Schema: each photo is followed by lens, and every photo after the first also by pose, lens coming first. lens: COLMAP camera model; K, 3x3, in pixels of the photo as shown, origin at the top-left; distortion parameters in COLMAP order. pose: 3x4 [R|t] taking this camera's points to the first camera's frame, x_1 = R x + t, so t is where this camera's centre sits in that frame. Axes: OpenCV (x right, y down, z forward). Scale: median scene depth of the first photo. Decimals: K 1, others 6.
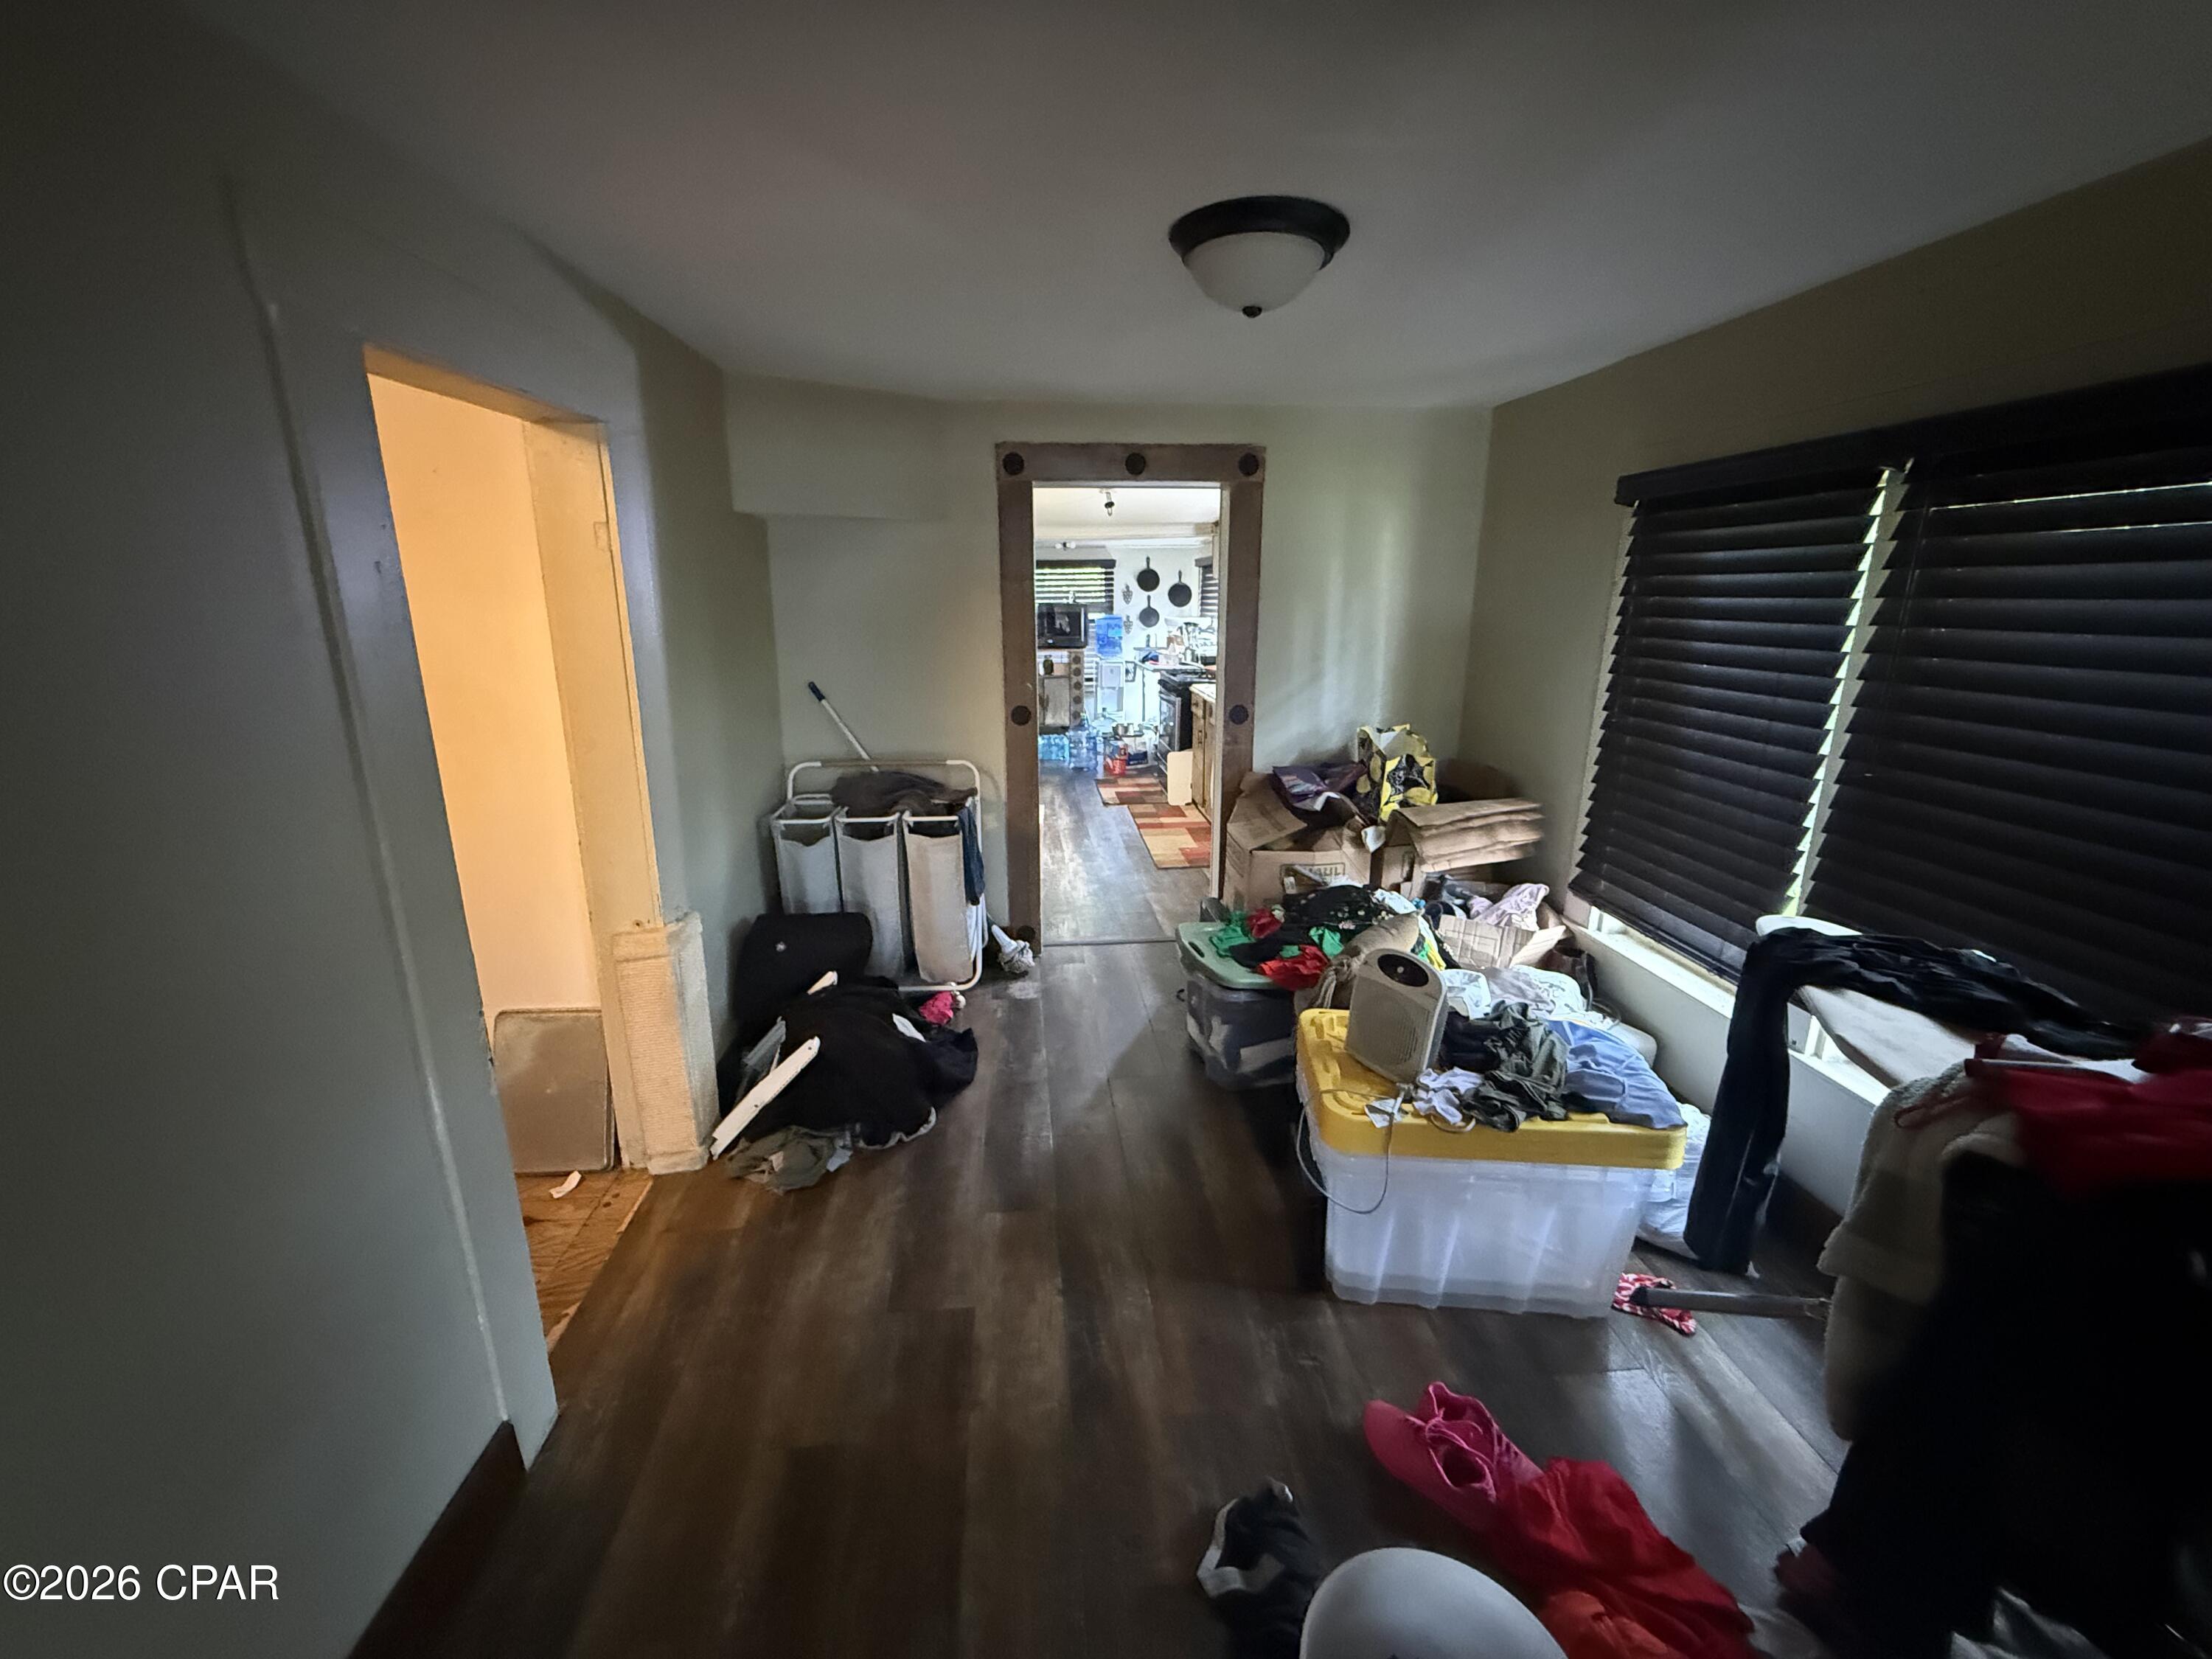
lens RADIAL K [[873.0, 0, 1100.7], [0, 873.0, 823.2], [0, 0, 1]] dist [-0.003355, -0.000122]
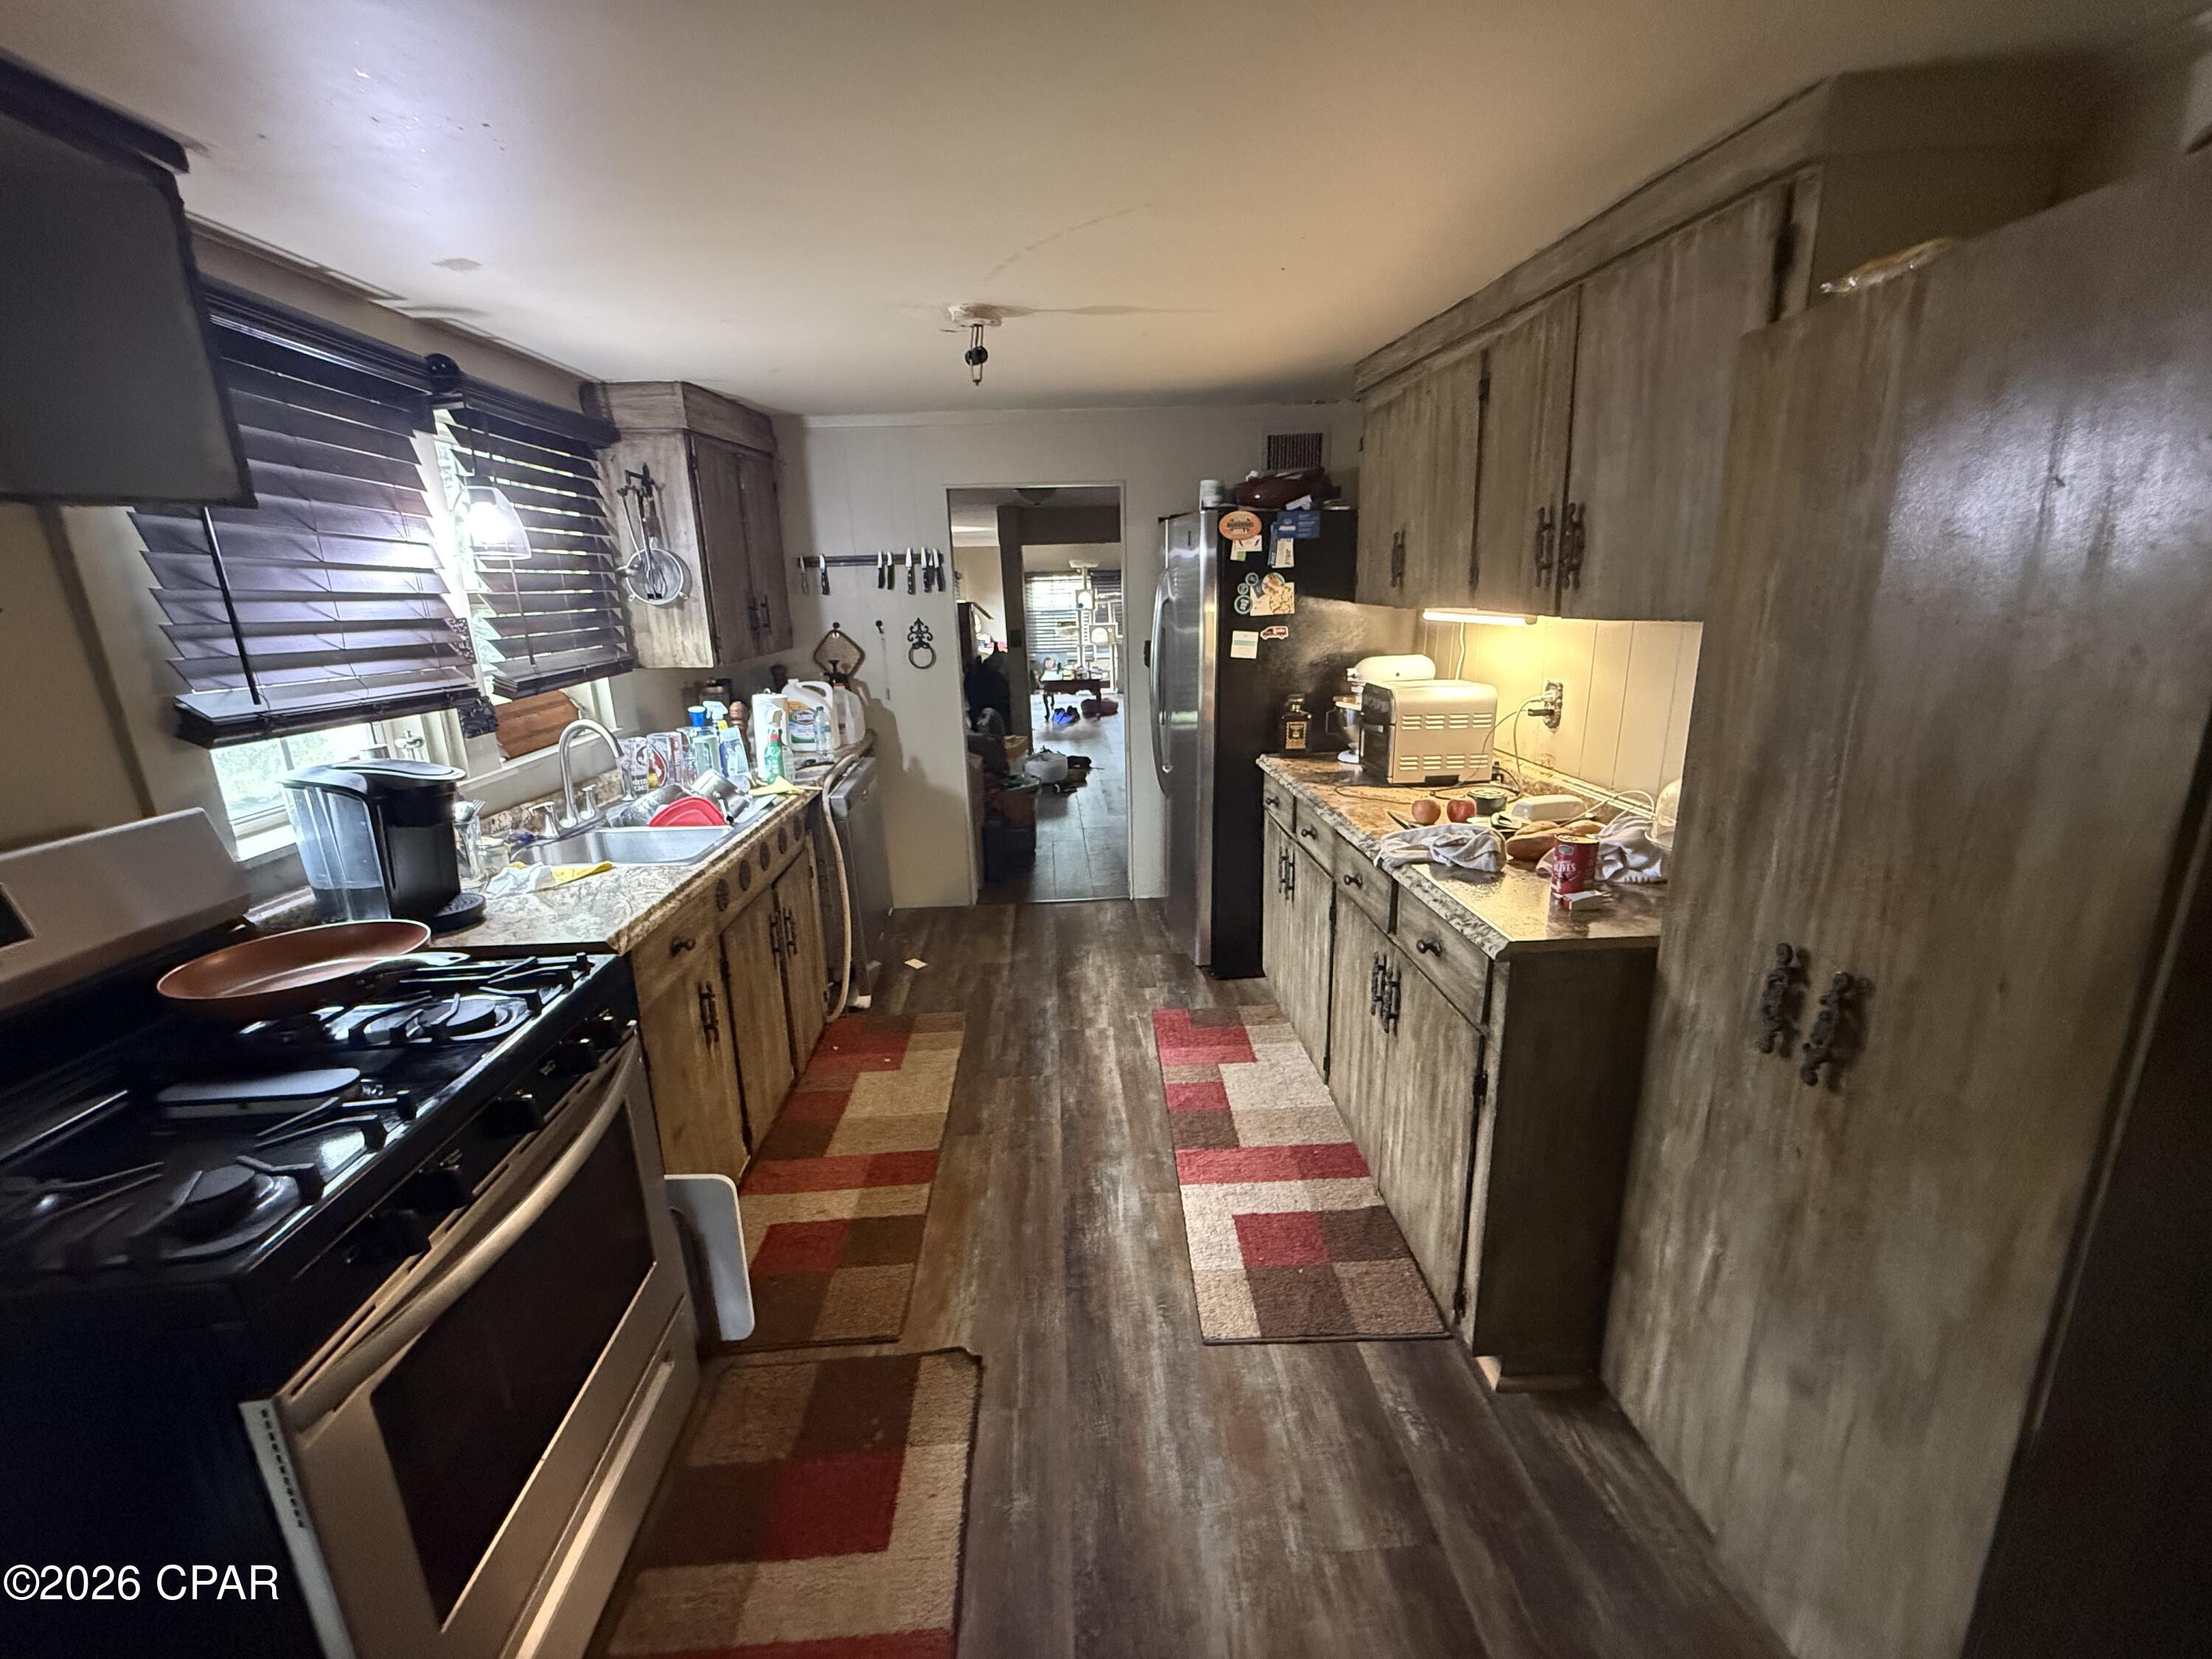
lens RADIAL K [[873.0, 0, 1104.1], [0, 873.0, 814.7], [0, 0, 1]] dist [-0.003355, -0.000122]
pose [[-0.999089, 0.019767, 0.037826, -0.039044], [0.035647, 0.873857, 0.484875, -0.245516], [-0.023470, 0.485782, -0.873765, 0.958617]]
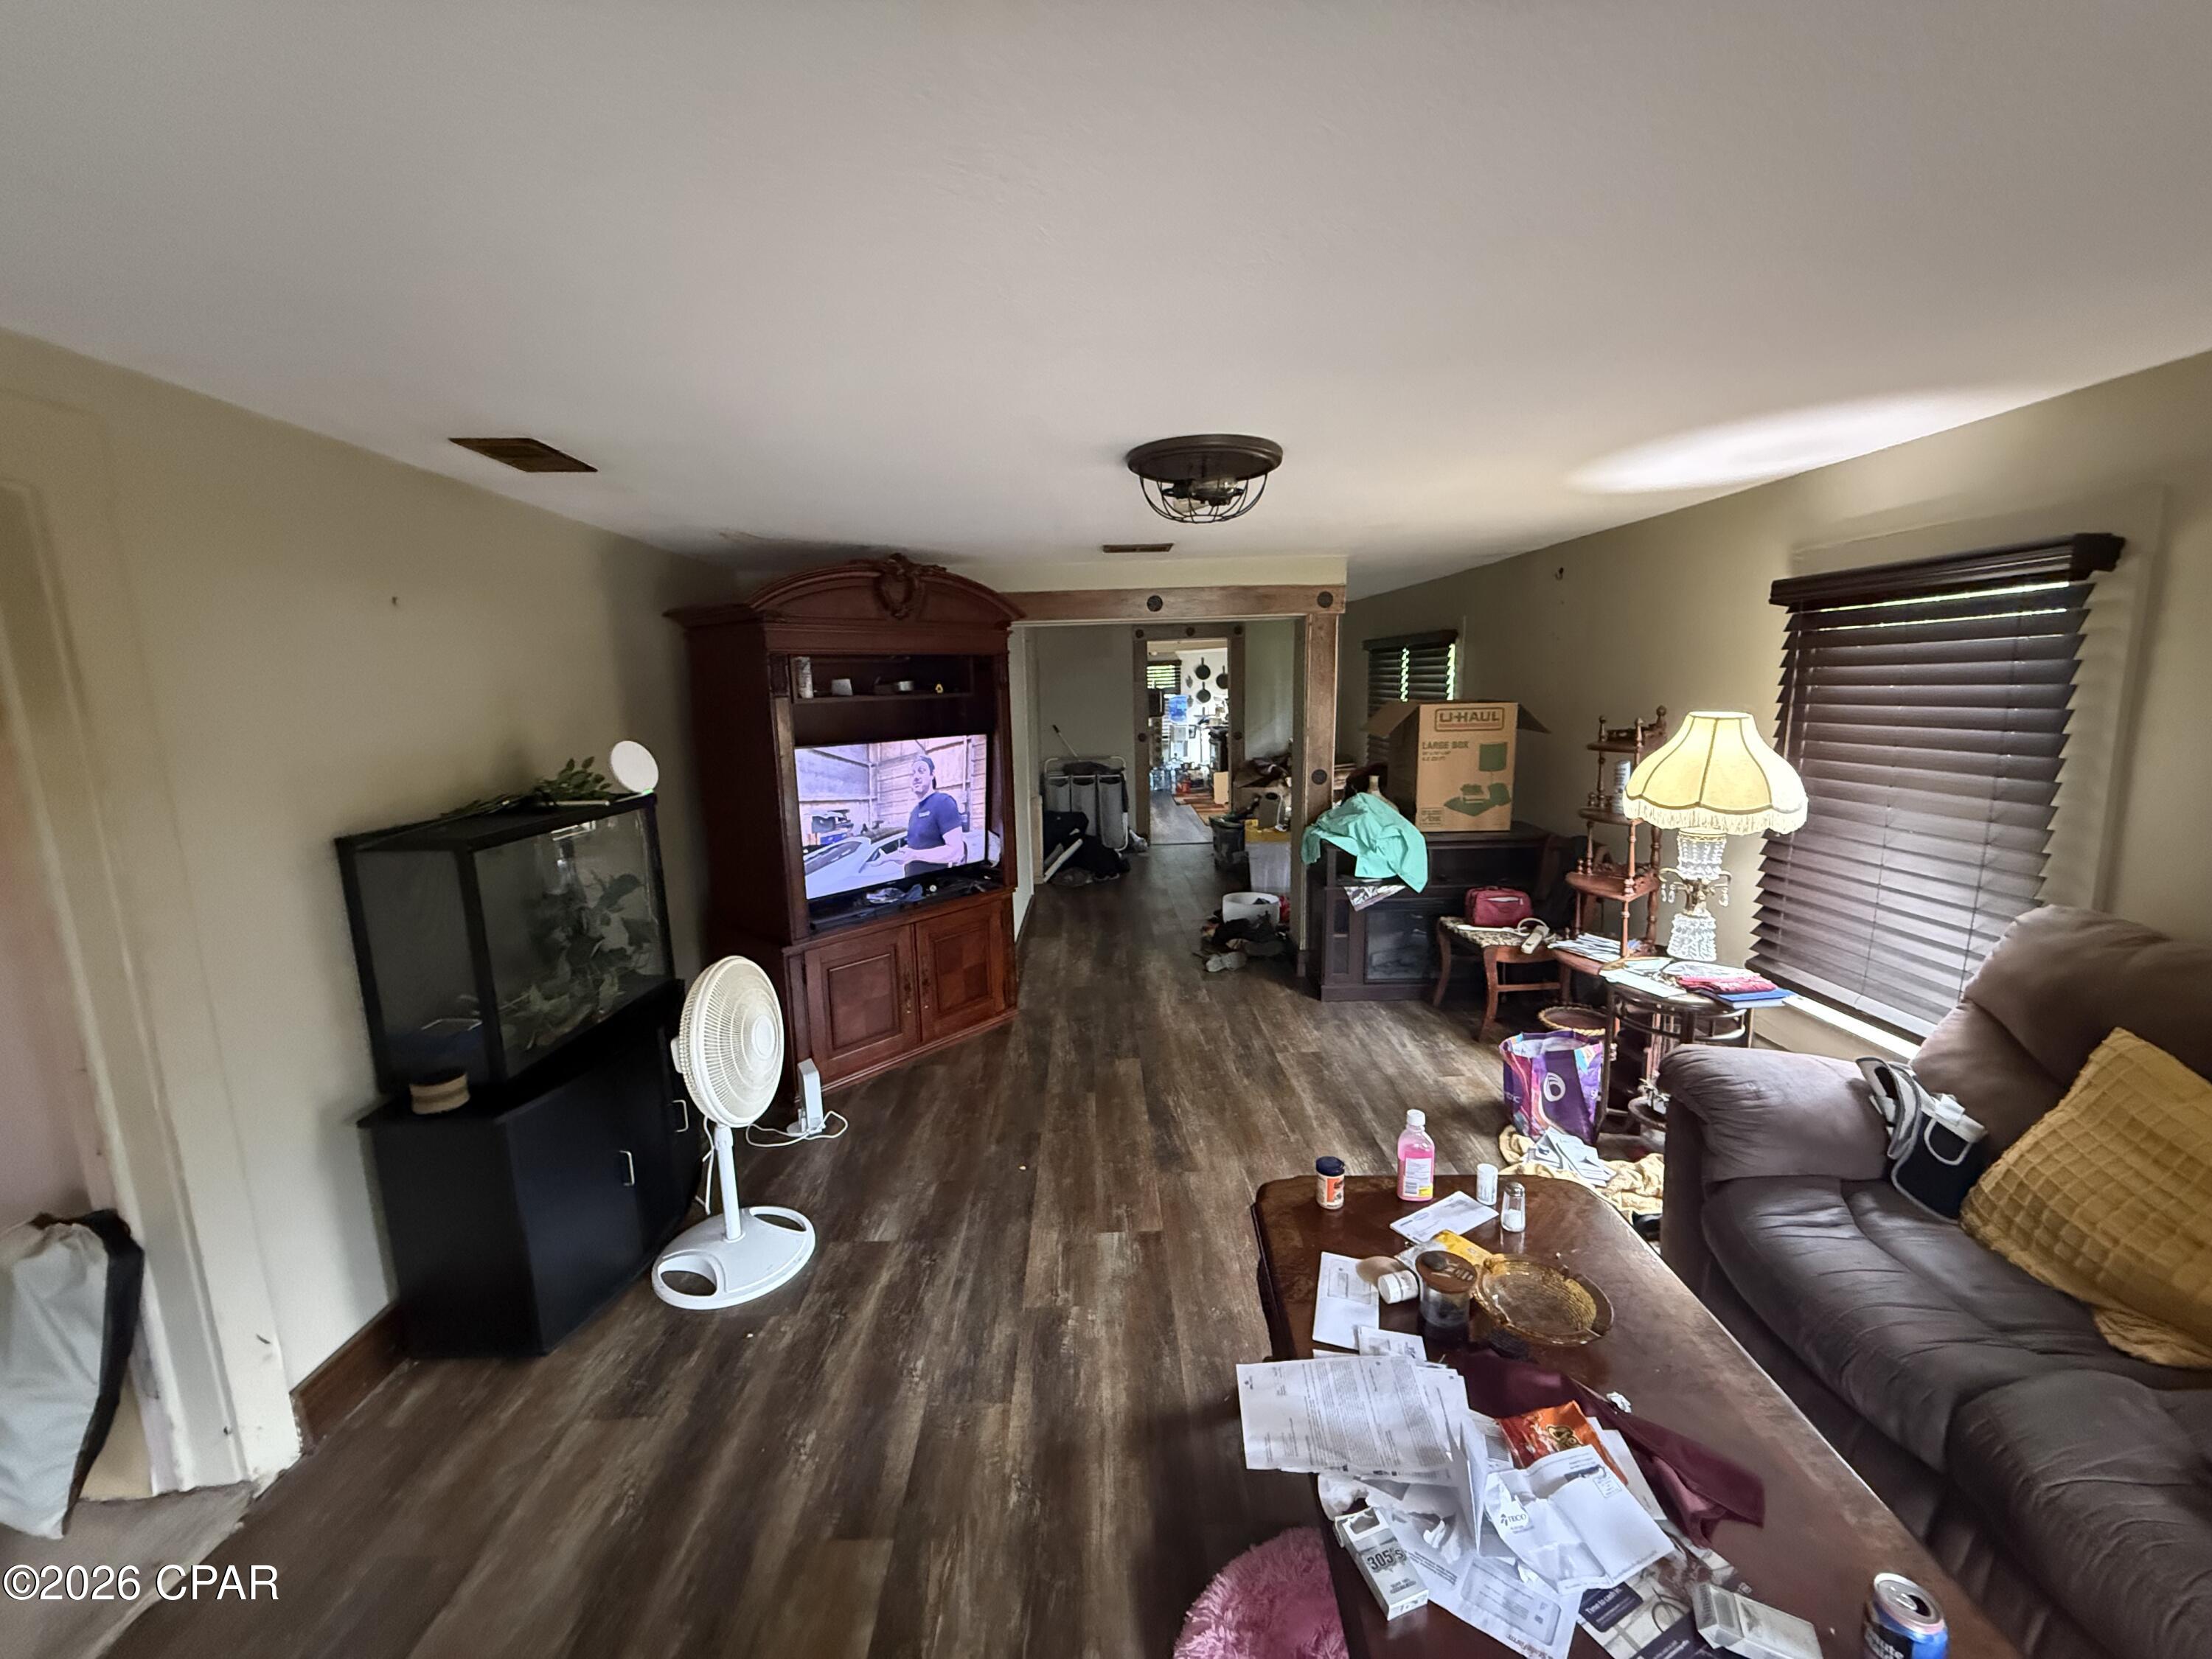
lens RADIAL K [[873.0, 0, 1109.3], [0, 873.0, 833.0], [0, 0, 1]] dist [-0.003355, -0.000122]
pose [[0.997628, -0.012084, -0.067768, -0.010755], [0.006534, 0.996650, -0.081524, 0.143034], [0.068527, 0.080888, 0.994365, -0.580213]]
